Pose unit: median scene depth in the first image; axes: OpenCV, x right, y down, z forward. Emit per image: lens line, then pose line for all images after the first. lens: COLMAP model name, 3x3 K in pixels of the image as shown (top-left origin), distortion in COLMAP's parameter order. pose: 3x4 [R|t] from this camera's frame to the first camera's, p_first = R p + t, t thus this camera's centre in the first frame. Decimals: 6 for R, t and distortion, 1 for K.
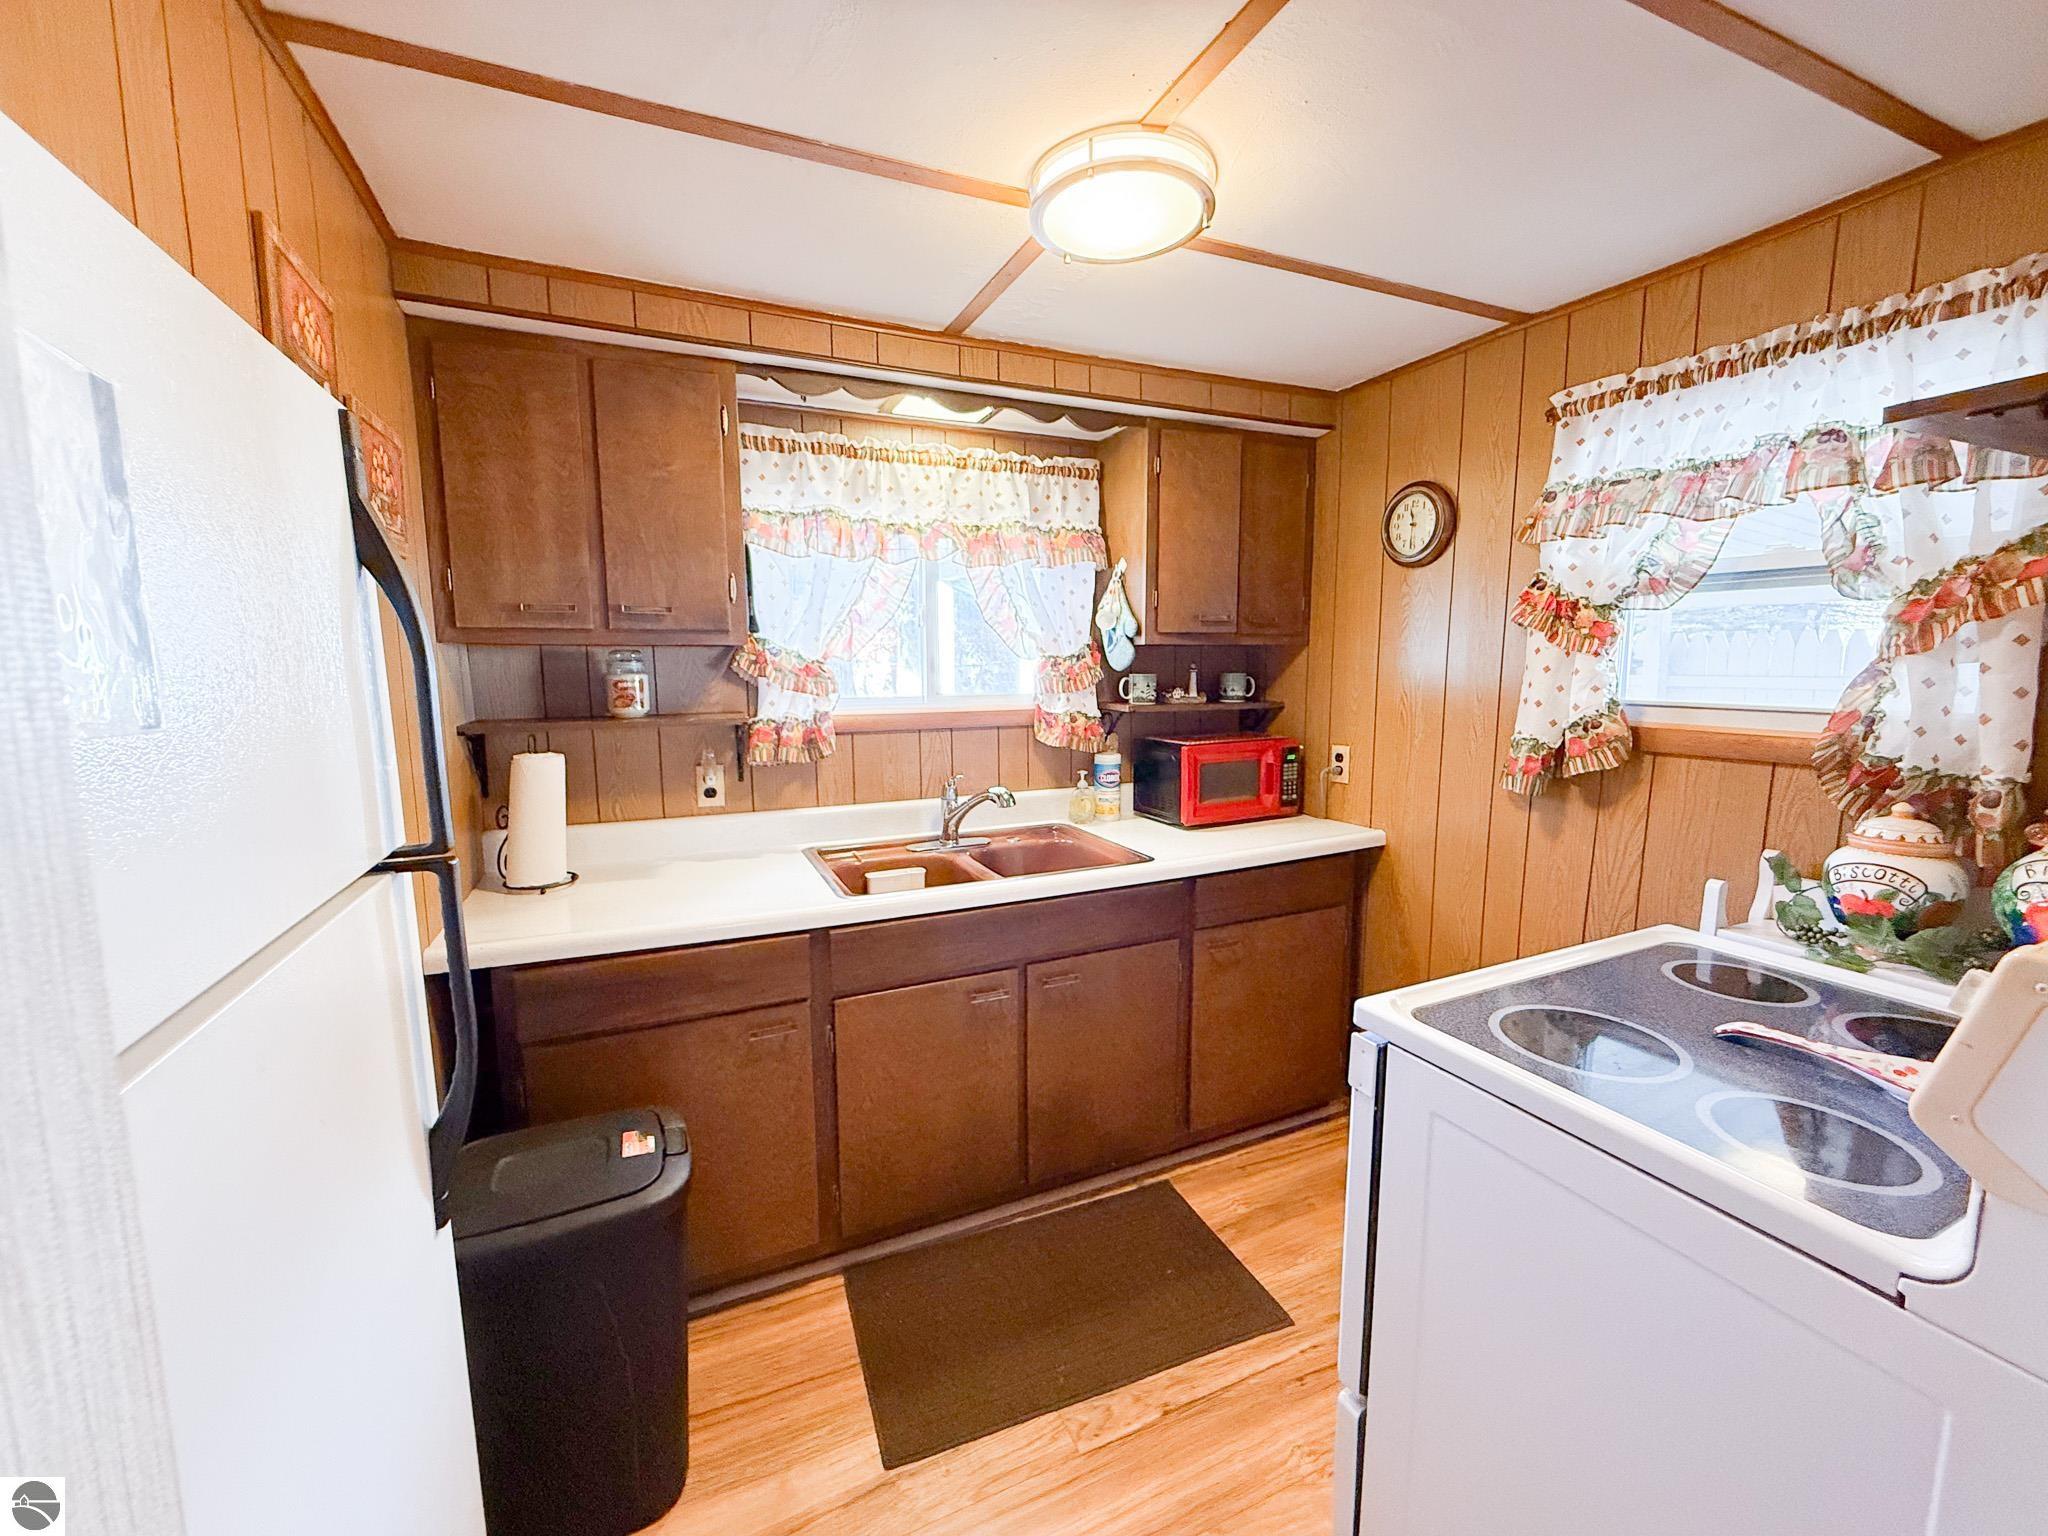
lens RADIAL K [[823.1, 0, 1024.0], [0, 823.1, 768.0], [0, 0, 1]] dist [0.000319, 0.000095]
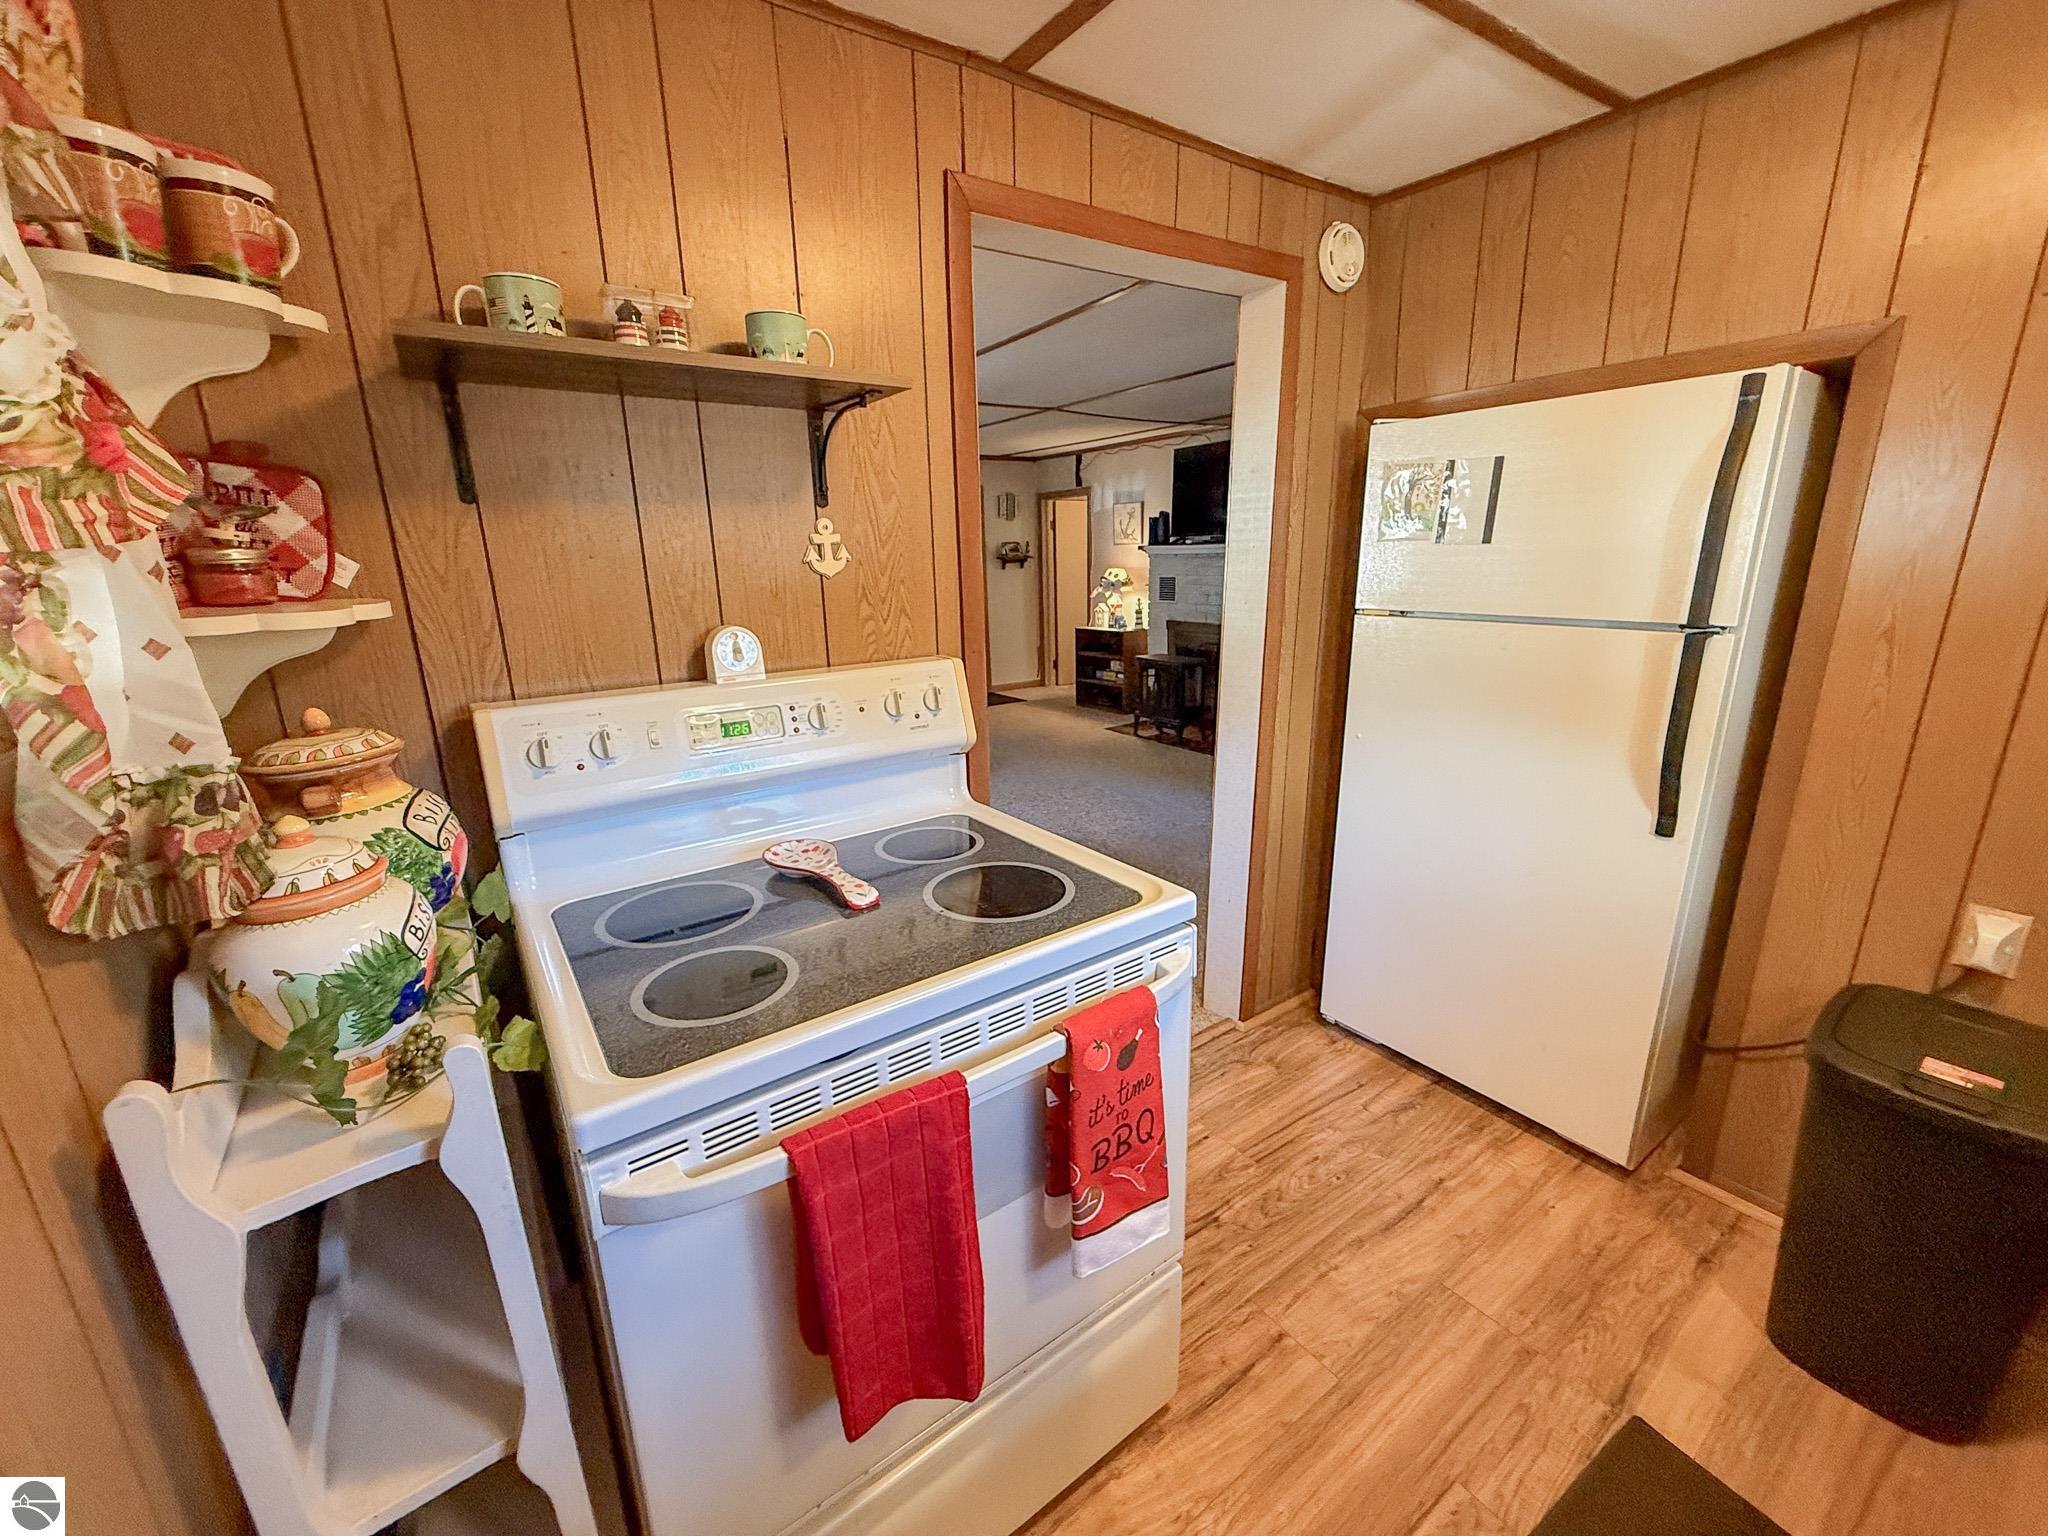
lens RADIAL K [[835.3, 0, 1015.6], [0, 835.3, 765.4], [0, 0, 1]] dist [0.000442, 0.000634]
pose [[-0.981485, 0.078469, -0.174728, 0.388994], [0.006399, 0.925155, 0.379535, -0.116589], [0.191433, 0.371390, -0.908528, 0.908272]]
